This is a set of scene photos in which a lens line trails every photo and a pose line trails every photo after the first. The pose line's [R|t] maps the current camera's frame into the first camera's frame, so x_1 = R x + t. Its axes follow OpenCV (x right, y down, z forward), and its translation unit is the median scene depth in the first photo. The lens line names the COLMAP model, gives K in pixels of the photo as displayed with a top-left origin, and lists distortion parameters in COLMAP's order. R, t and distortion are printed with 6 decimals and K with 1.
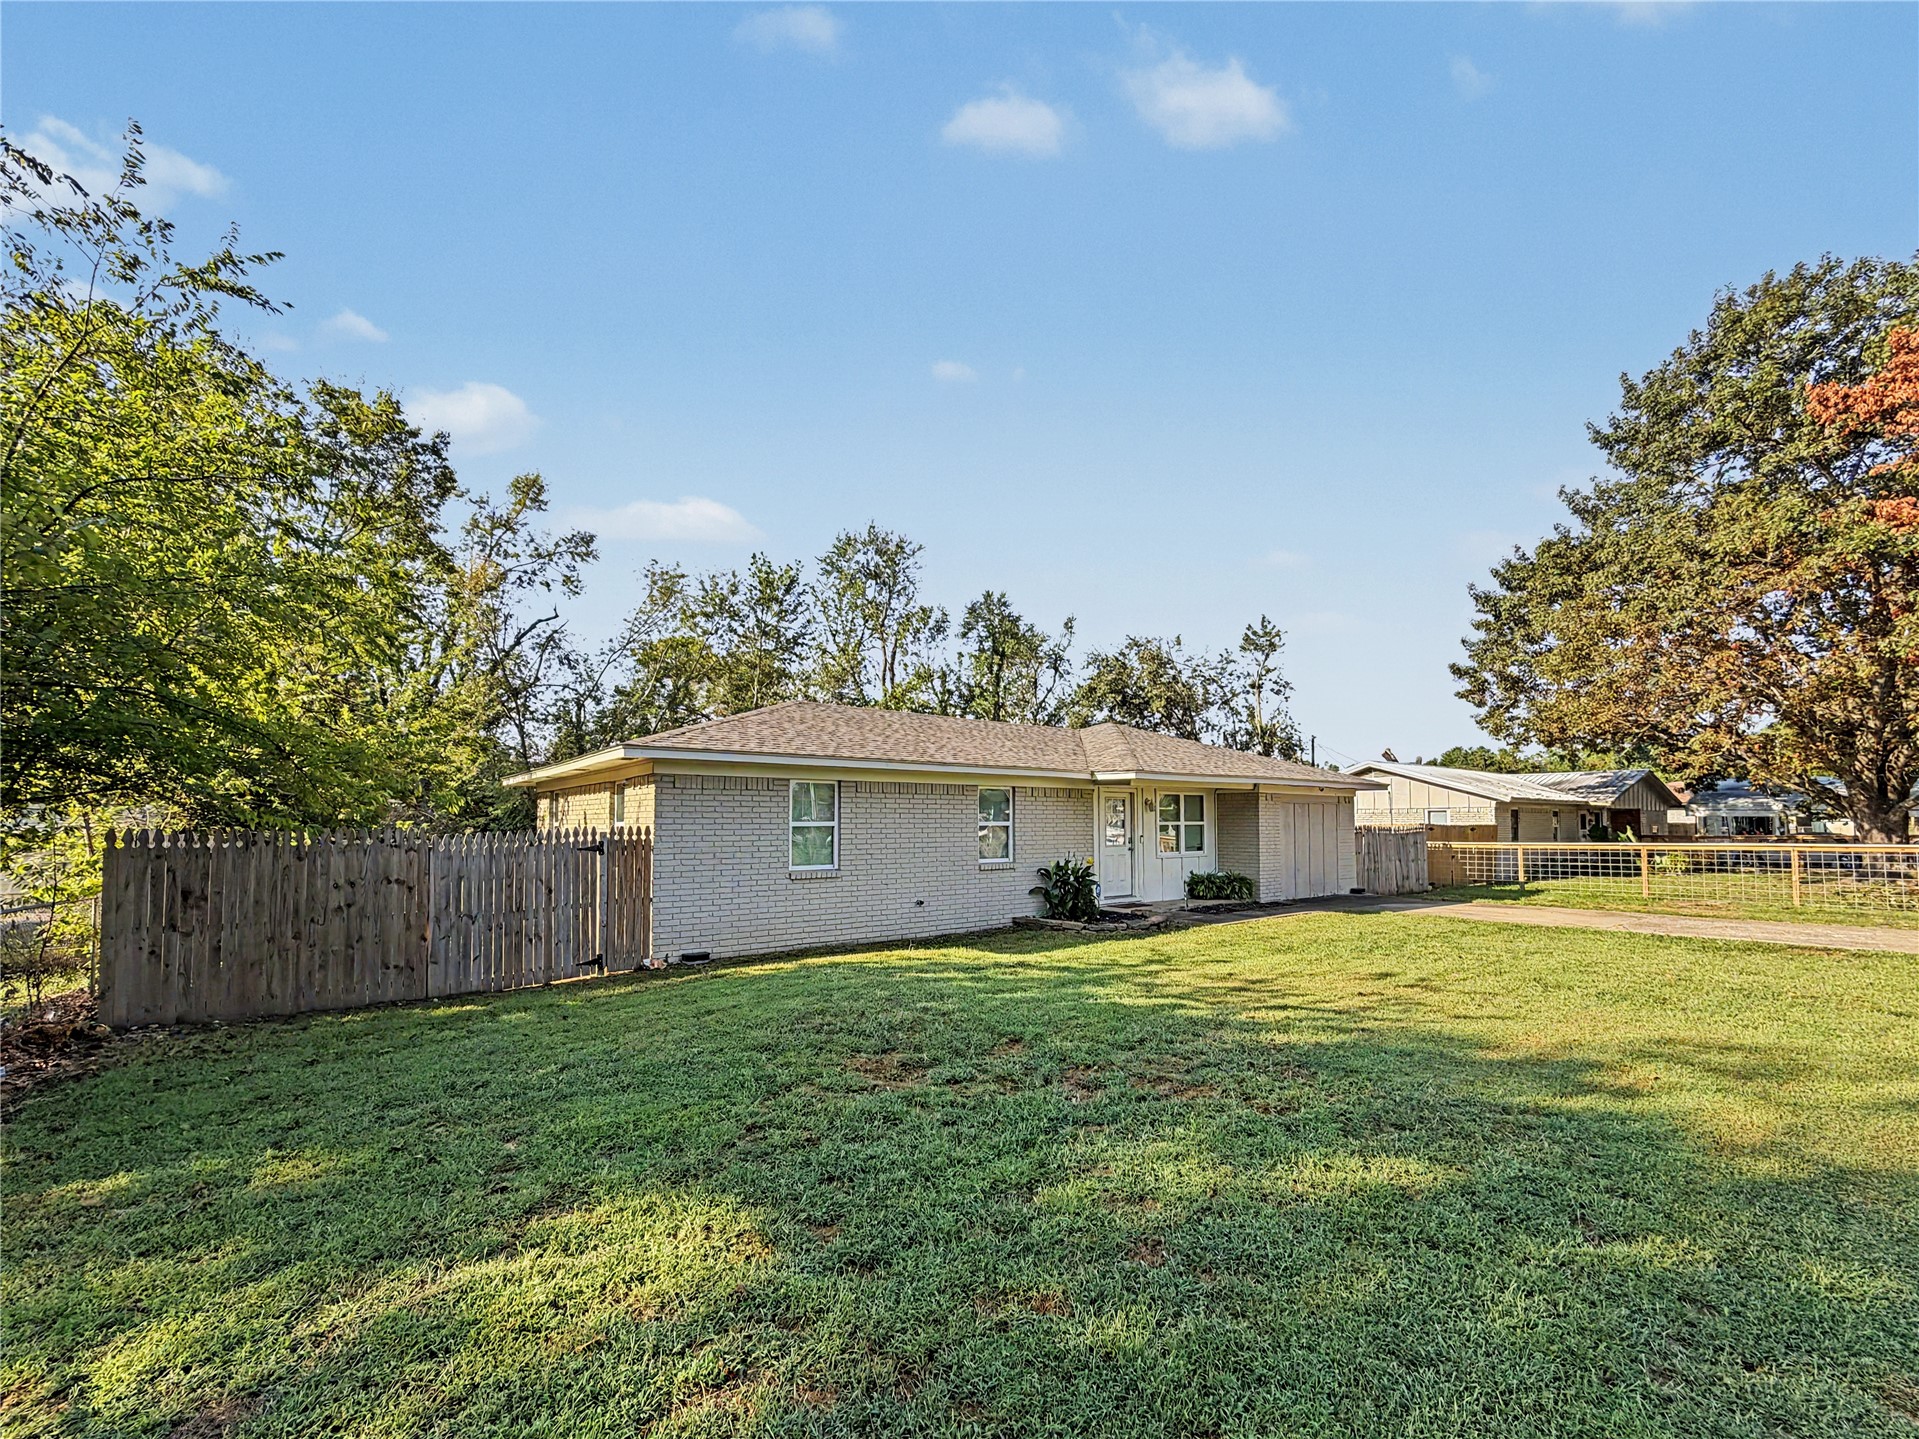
lens RADIAL K [[1362.8, 0, 959.5], [0, 1362.8, 719.5], [0, 0, 1]] dist [0.000267, 0.001980]
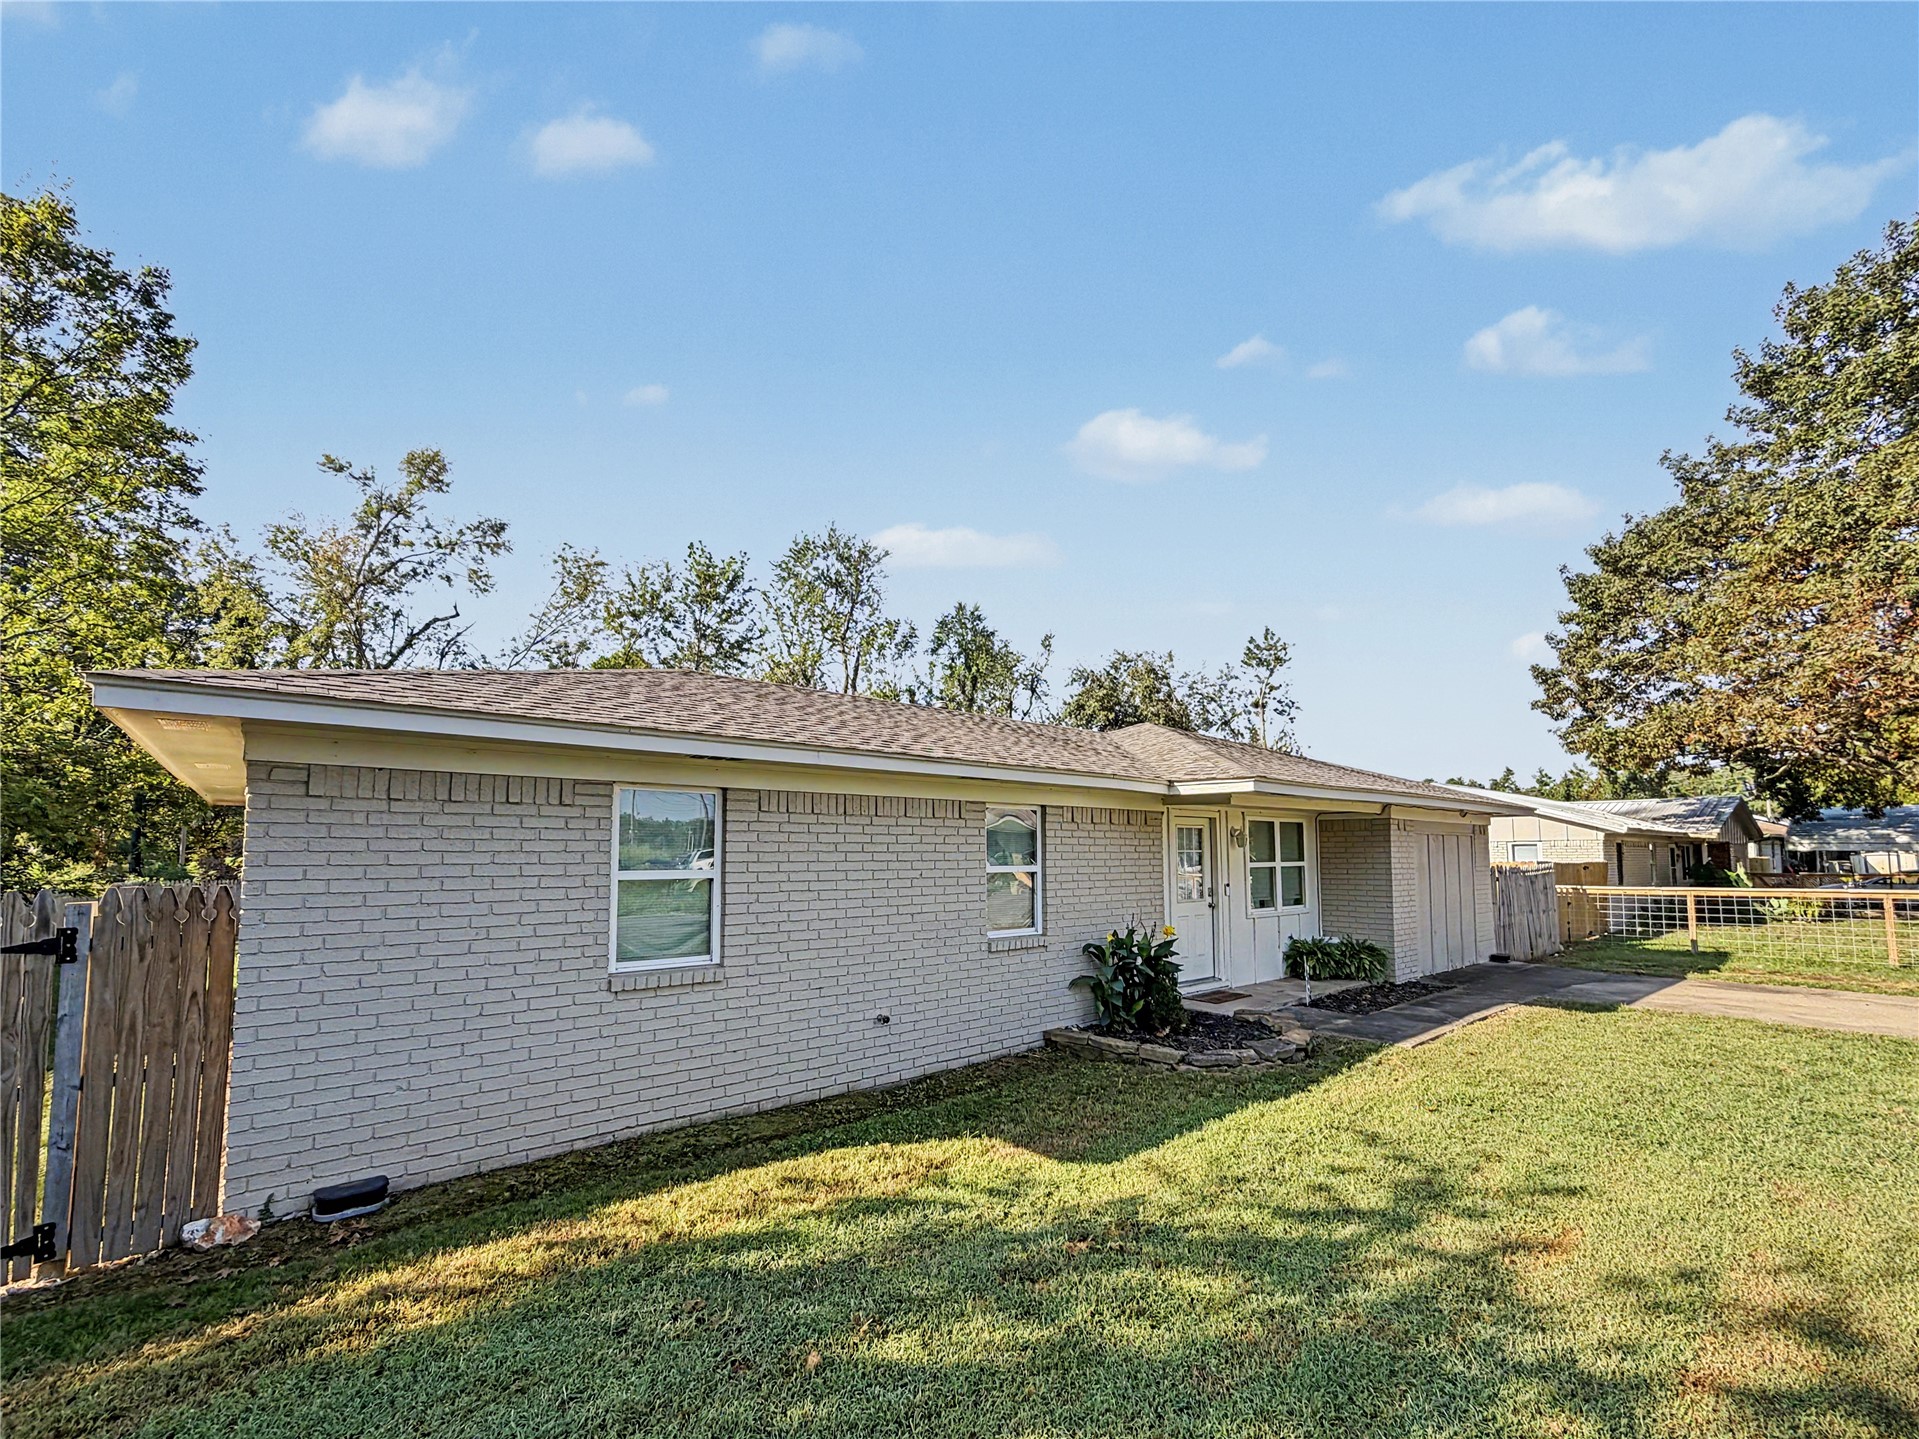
lens RADIAL K [[1362.8, 0, 959.5], [0, 1362.8, 719.5], [0, 0, 1]] dist [0.000267, 0.001980]
pose [[0.999681, 0.001730, 0.025184, -0.003885], [-0.001124, 0.999710, -0.024058, 0.009104], [-0.025218, 0.024022, 0.999393, 0.142036]]
